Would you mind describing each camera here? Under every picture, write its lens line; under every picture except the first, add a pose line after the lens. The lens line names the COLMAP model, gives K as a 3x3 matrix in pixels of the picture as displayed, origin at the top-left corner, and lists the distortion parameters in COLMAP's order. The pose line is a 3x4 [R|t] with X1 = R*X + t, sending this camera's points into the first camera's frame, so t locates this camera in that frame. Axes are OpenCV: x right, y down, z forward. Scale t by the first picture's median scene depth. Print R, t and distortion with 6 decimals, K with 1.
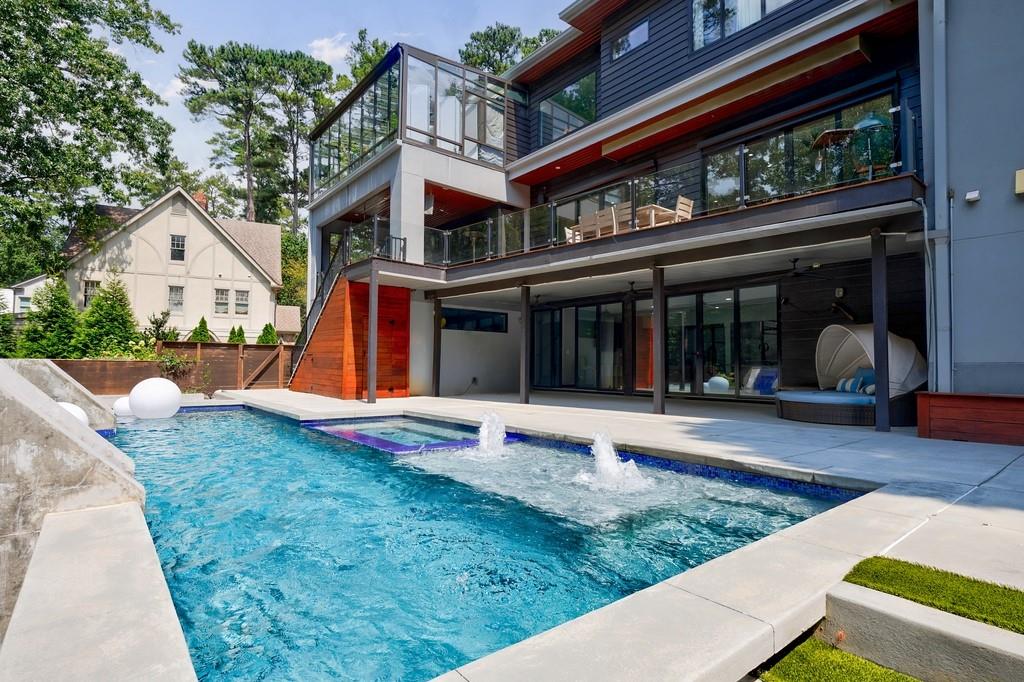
lens RADIAL K [[509.7, 0, 510.6], [0, 509.7, 343.5], [0, 0, 1]] dist [-0.000747, 0.000242]
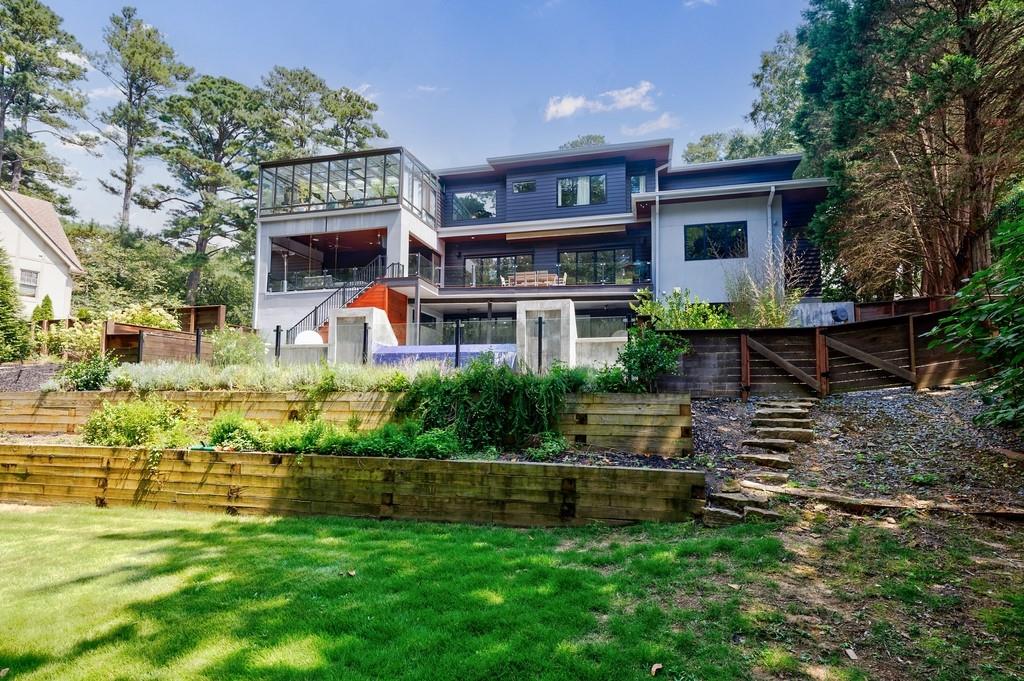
lens RADIAL K [[509.7, 0, 510.3], [0, 509.7, 343.8], [0, 0, 1]] dist [-0.000747, 0.000242]
pose [[0.779438, 0.055796, 0.623989, -0.840703], [-0.022787, 0.997892, -0.060766, 0.116753], [-0.626064, 0.033144, 0.779067, -0.414005]]
